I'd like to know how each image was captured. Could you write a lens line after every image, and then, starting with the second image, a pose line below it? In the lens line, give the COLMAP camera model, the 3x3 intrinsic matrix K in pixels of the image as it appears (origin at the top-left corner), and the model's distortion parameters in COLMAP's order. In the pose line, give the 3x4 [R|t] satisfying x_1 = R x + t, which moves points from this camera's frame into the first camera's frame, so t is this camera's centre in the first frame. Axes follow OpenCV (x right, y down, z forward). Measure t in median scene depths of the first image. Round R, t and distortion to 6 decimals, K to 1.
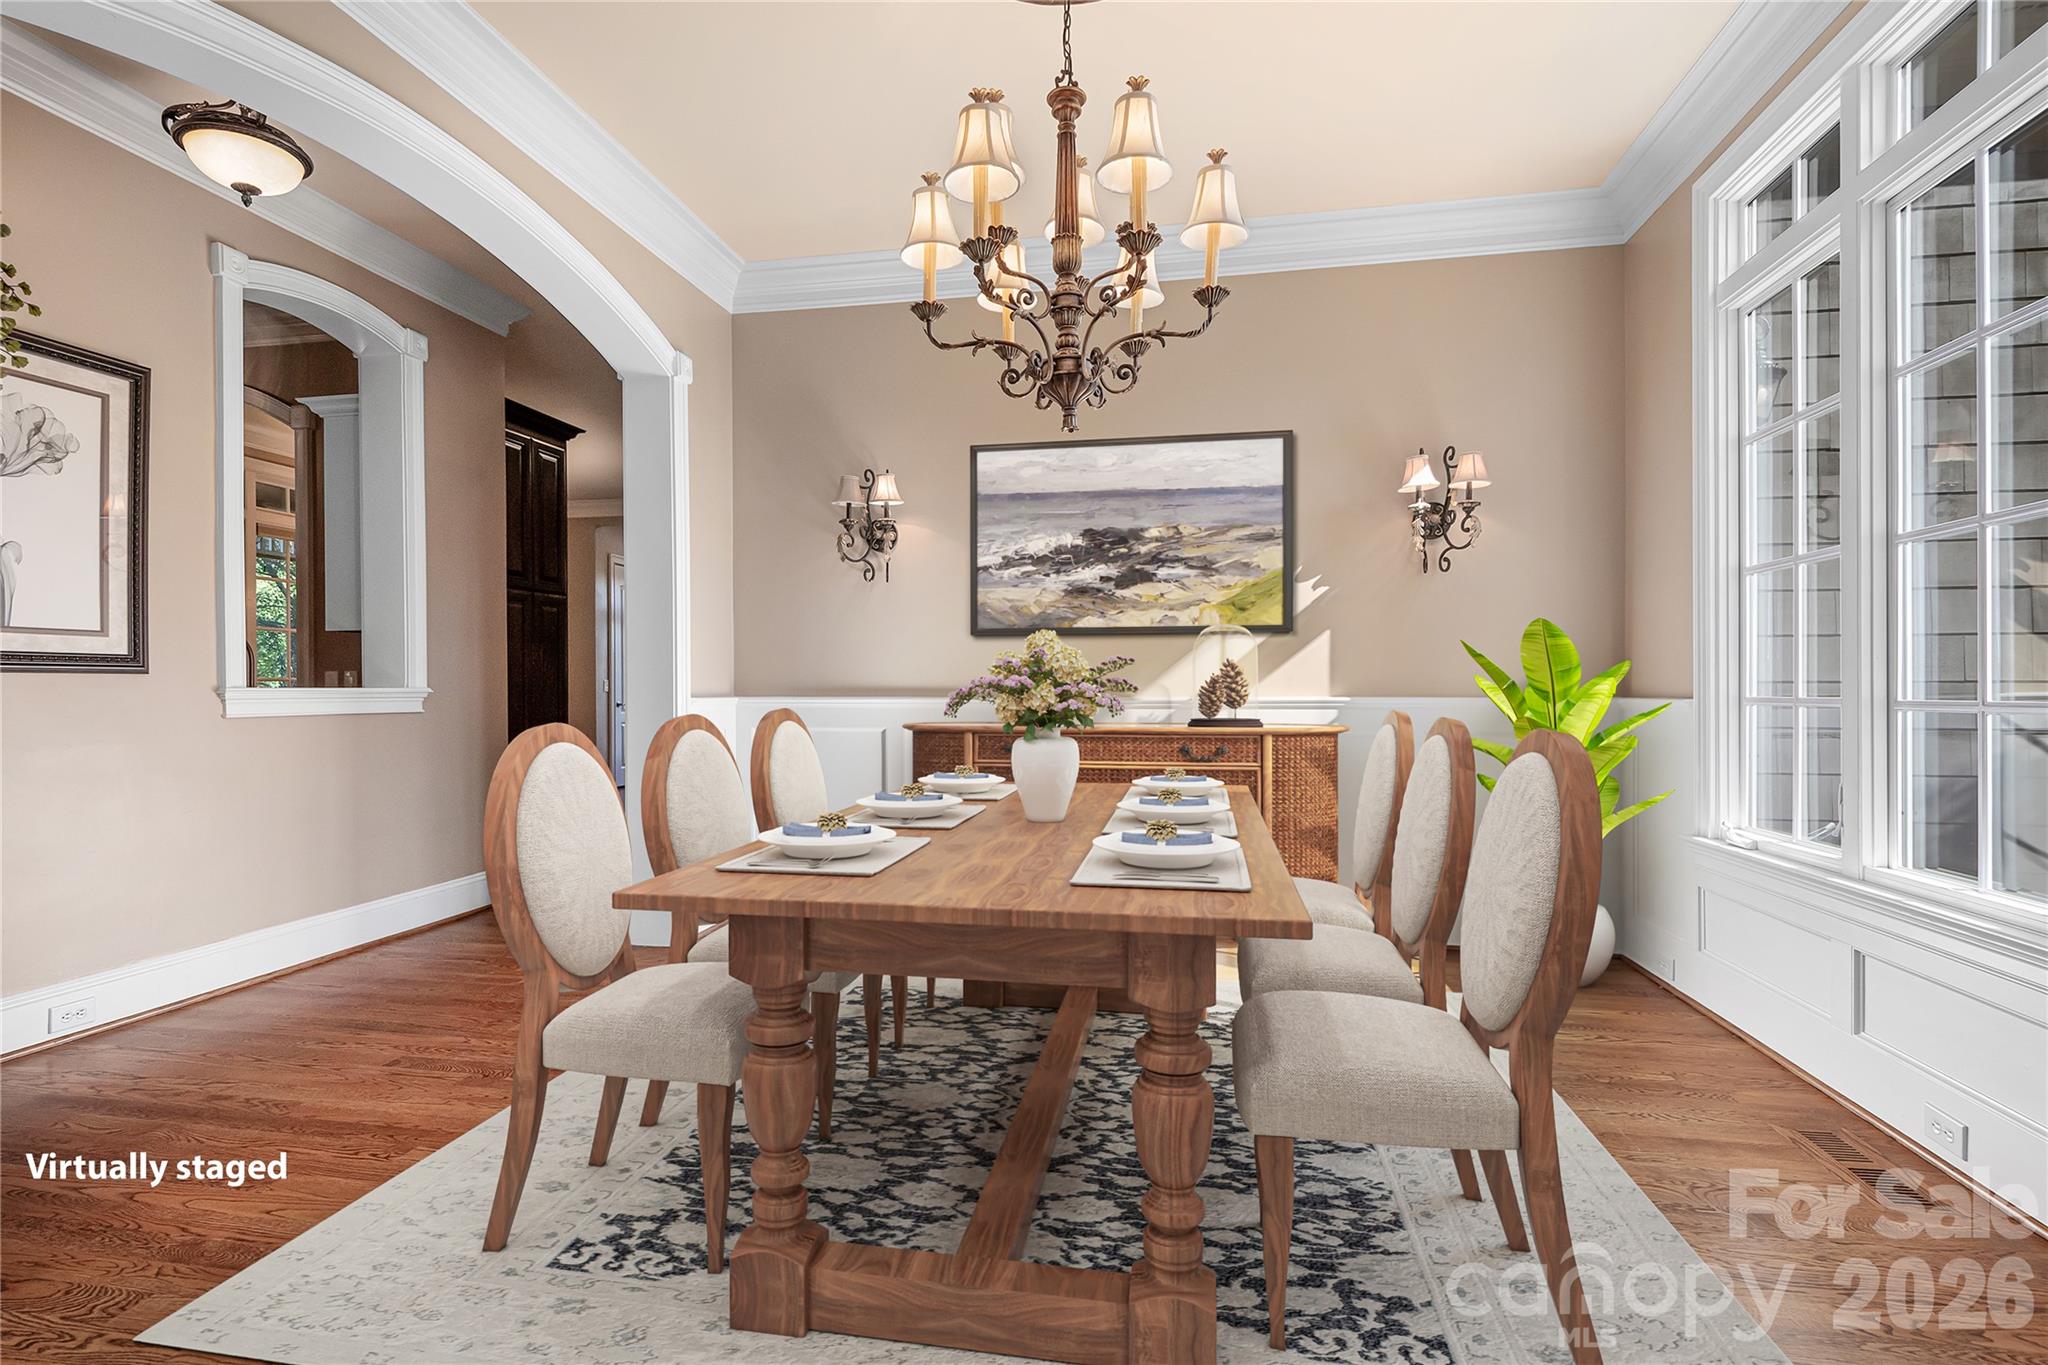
lens RADIAL K [[969.1, 0, 1016.0], [0, 969.1, 696.6], [0, 0, 1]] dist [0.015397, -0.006045]
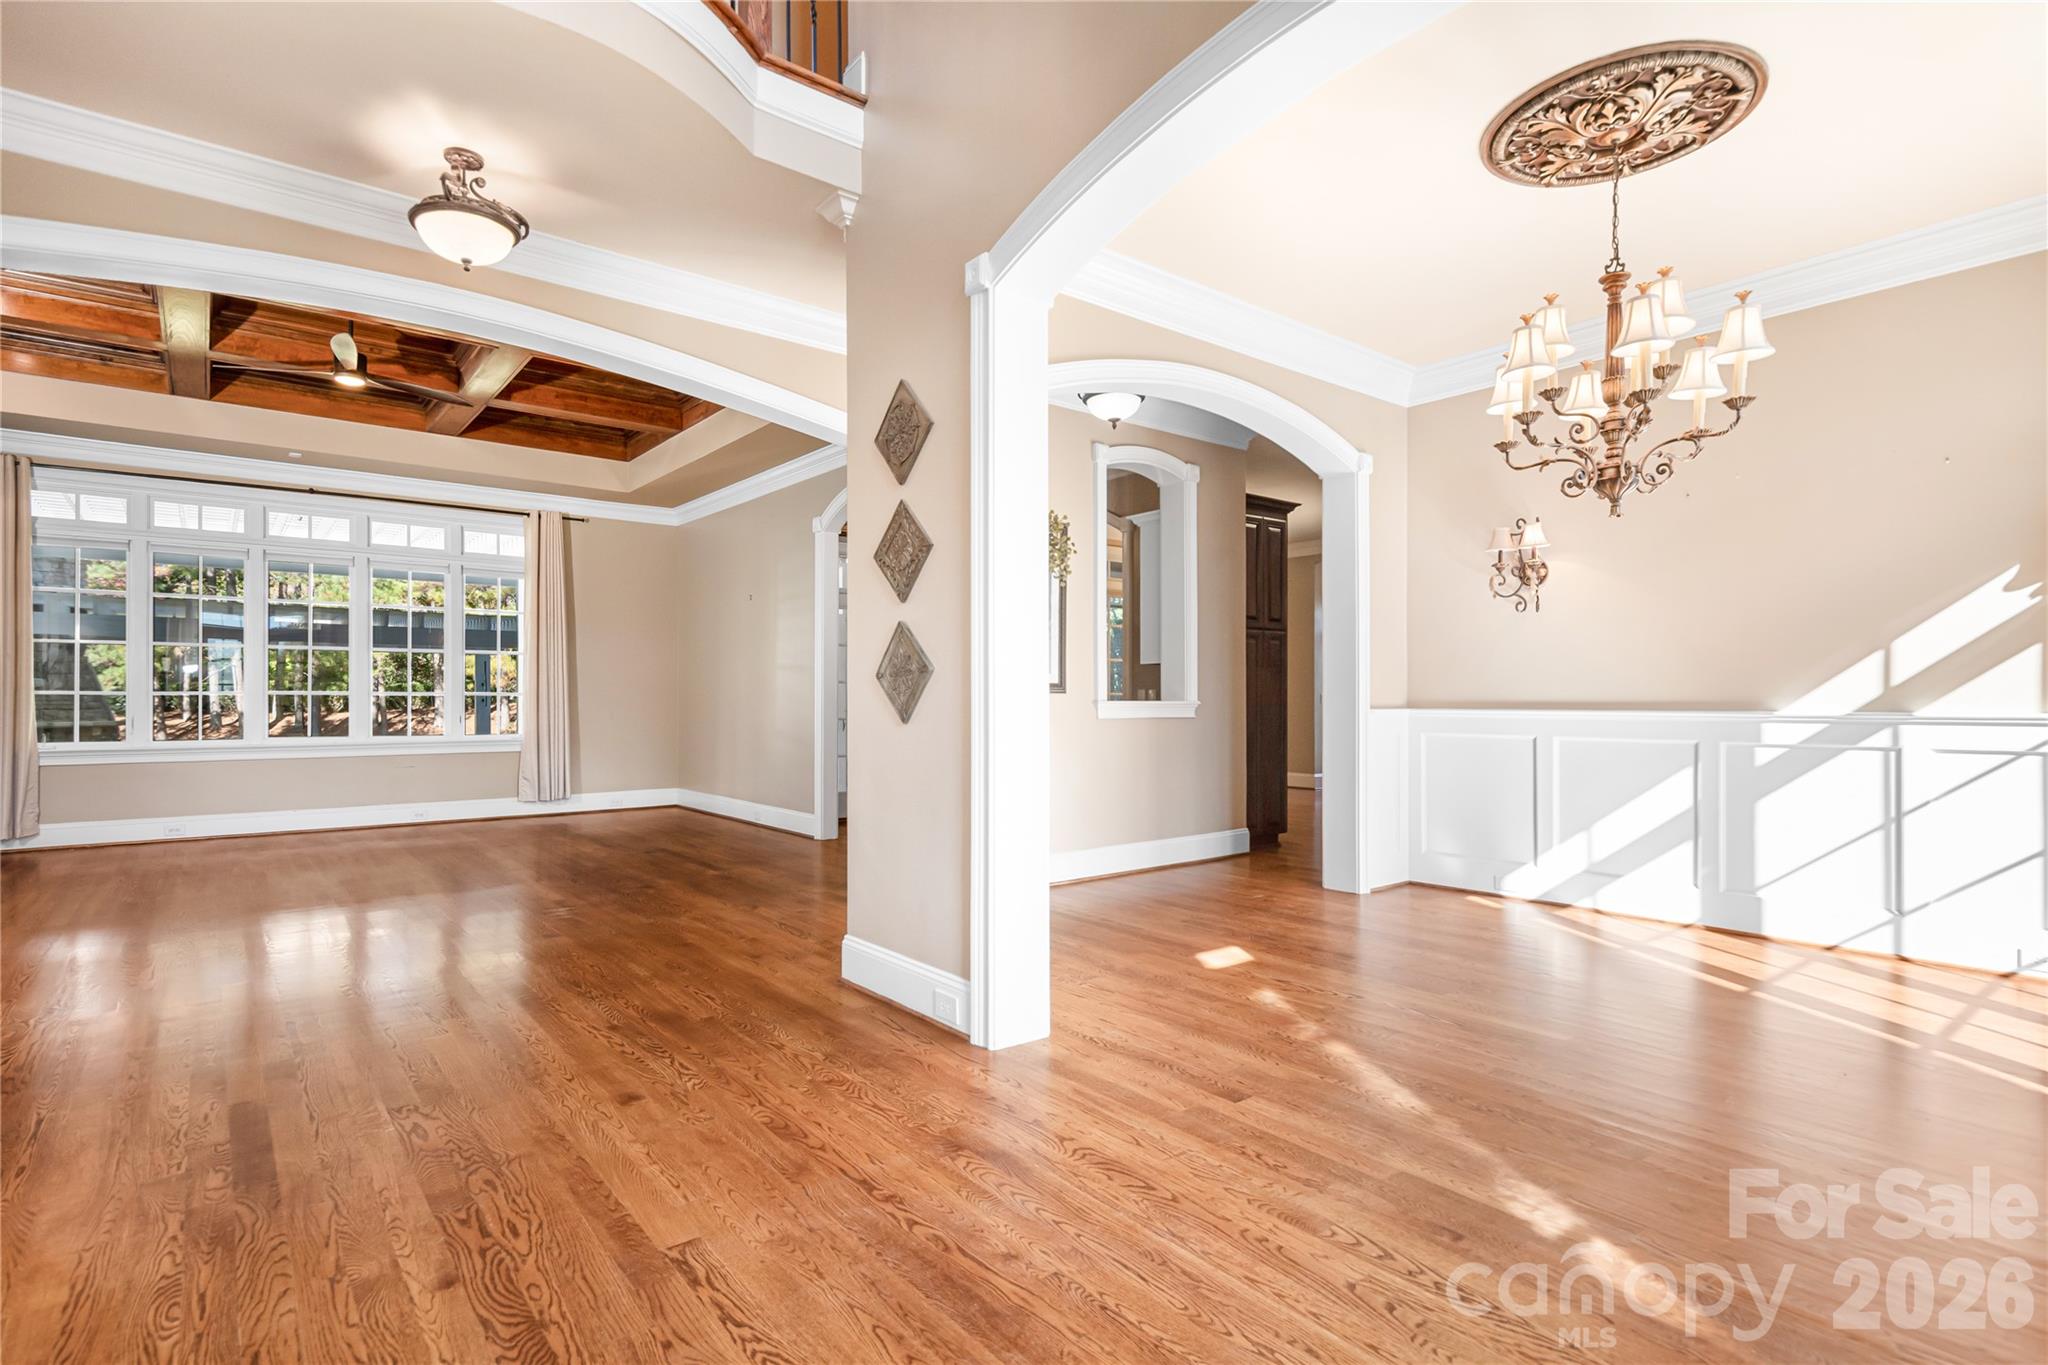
lens RADIAL K [[969.1, 0, 1028.5], [0, 969.1, 699.8], [0, 0, 1]] dist [0.015397, -0.006045]
pose [[0.762637, 0.000090, -0.646827, 0.167153], [-0.004745, 0.999974, -0.005456, -0.001459], [0.646810, 0.007230, 0.762617, -0.316351]]
